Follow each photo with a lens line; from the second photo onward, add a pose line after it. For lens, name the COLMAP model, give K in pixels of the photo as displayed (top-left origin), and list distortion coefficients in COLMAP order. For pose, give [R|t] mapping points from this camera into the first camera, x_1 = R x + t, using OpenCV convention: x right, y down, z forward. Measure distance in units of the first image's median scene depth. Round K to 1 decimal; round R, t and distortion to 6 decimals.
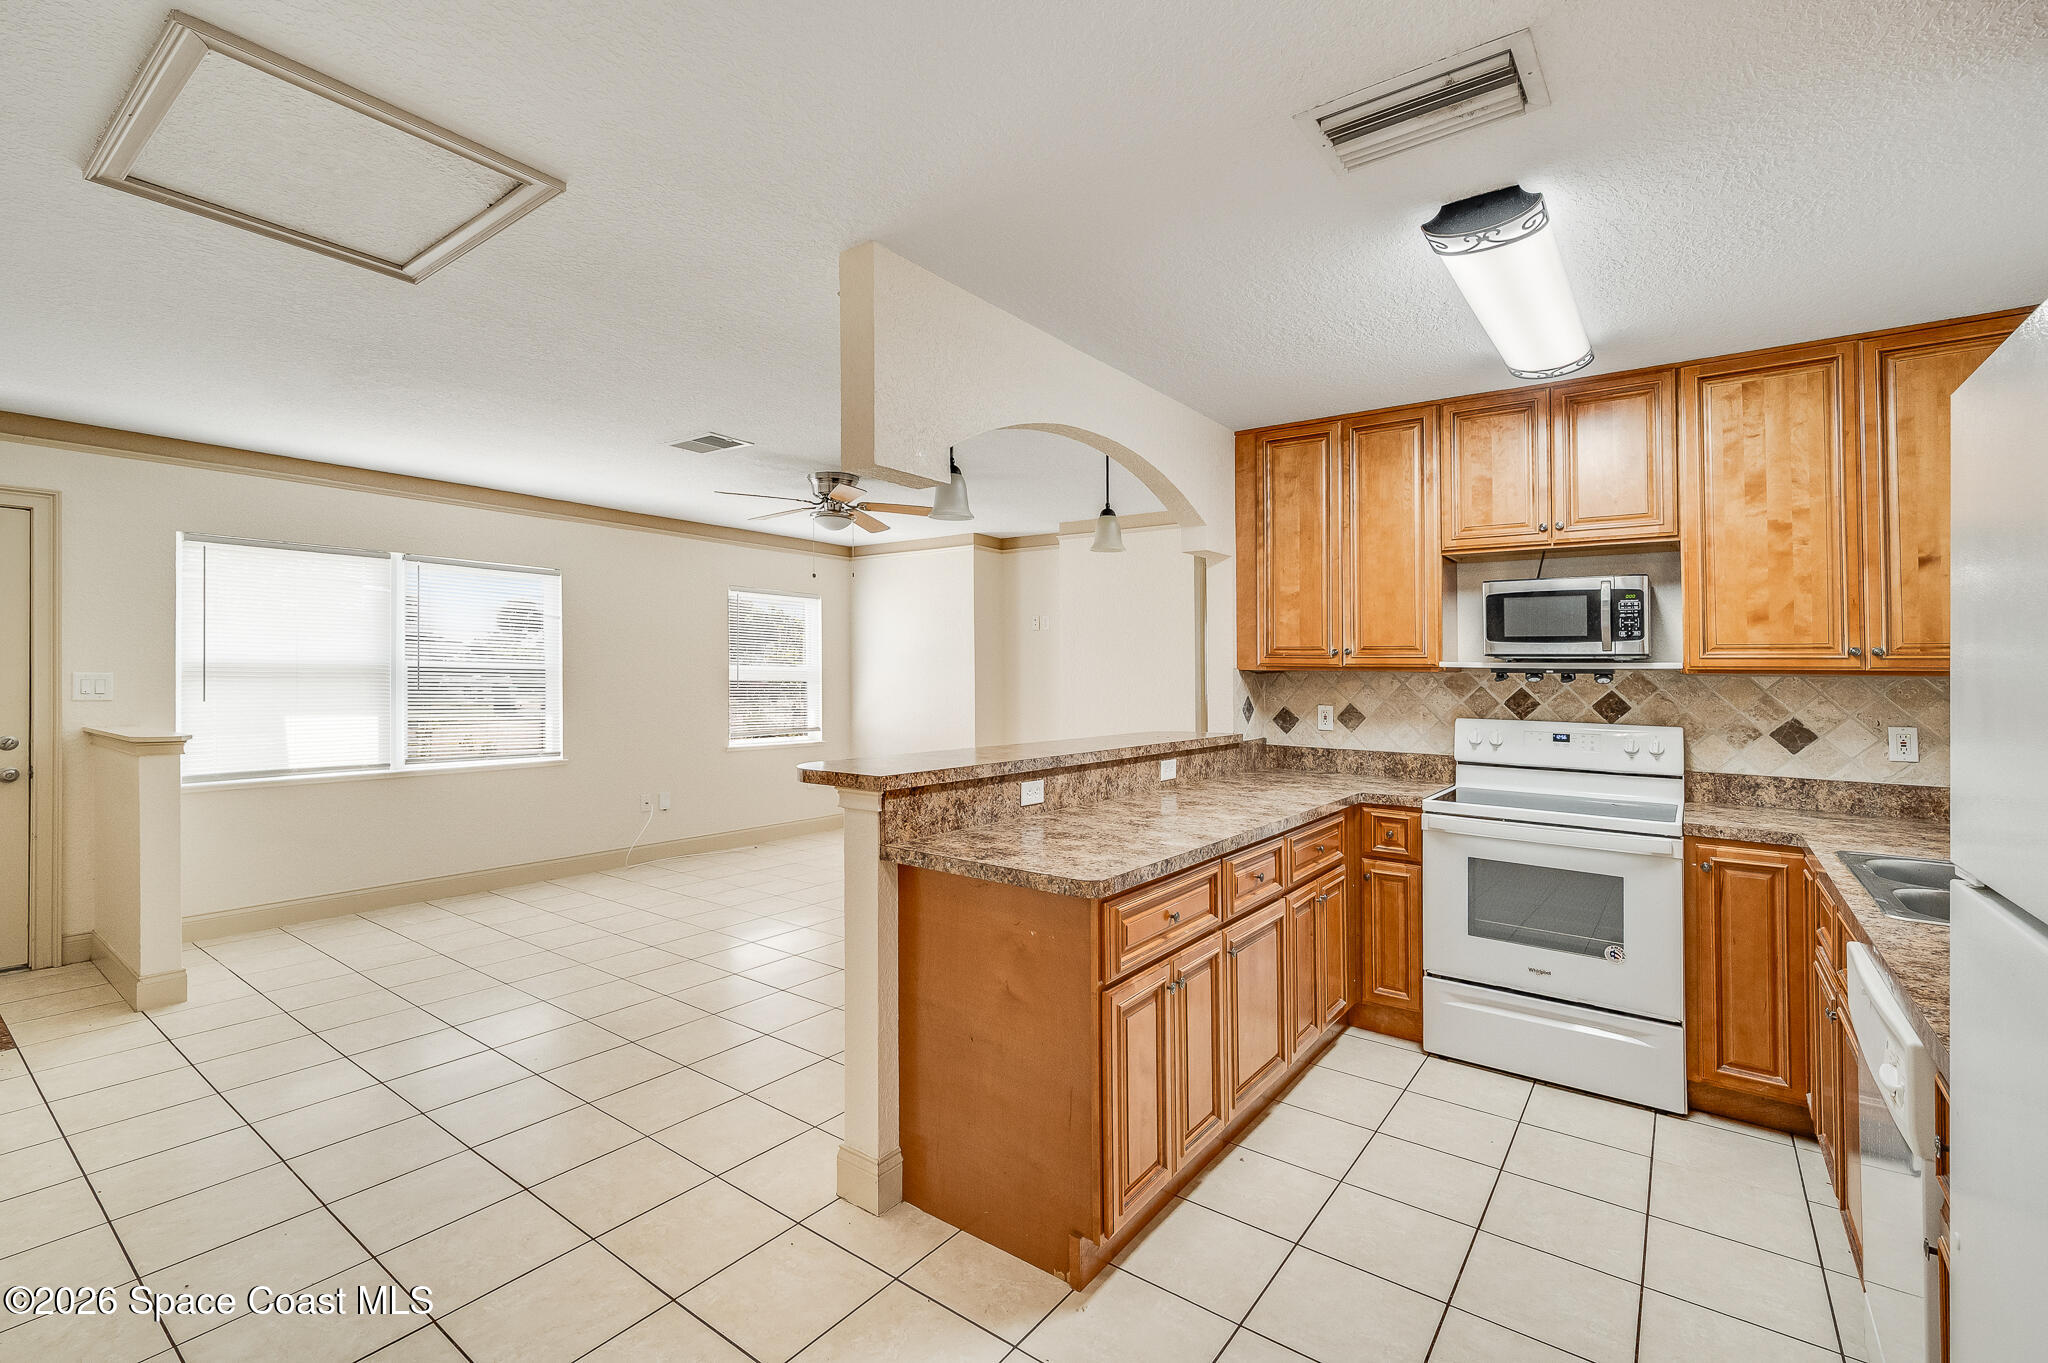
lens RADIAL K [[893.0, 0, 1024.0], [0, 893.0, 681.5], [0, 0, 1]] dist [-0.001345, -0.000065]
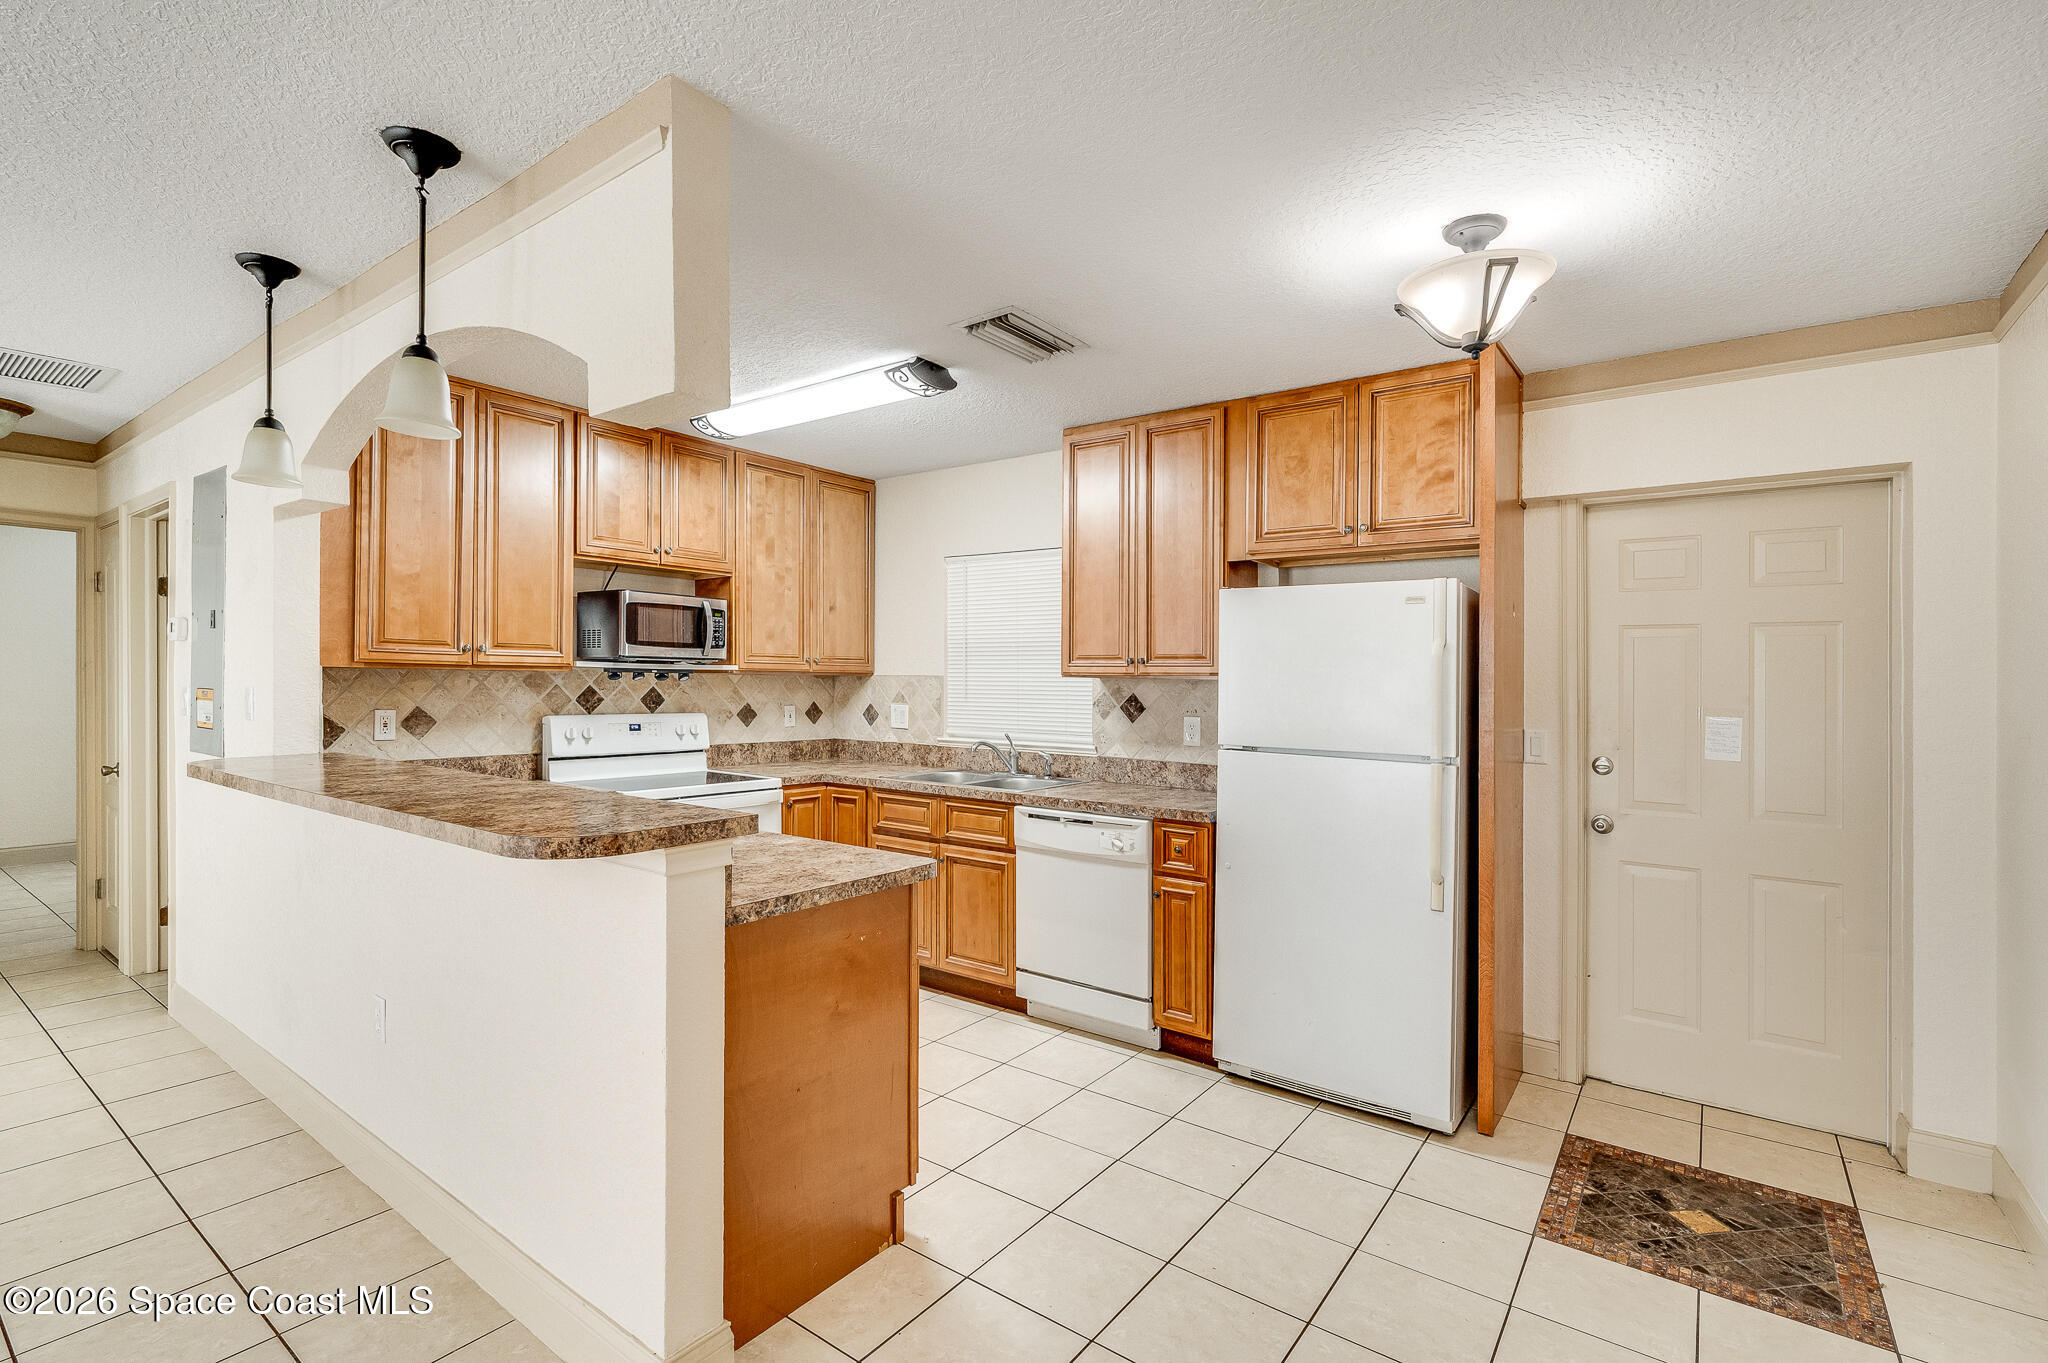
lens RADIAL K [[933.8, 0, 1024.0], [0, 933.8, 681.5], [0, 0, 1]] dist [0.003254, 0.000152]
pose [[-0.000421, -0.012888, 0.999917, -0.652719], [-0.001529, 0.999916, 0.012887, -0.014366], [-0.999999, -0.001524, -0.000441, 0.510797]]
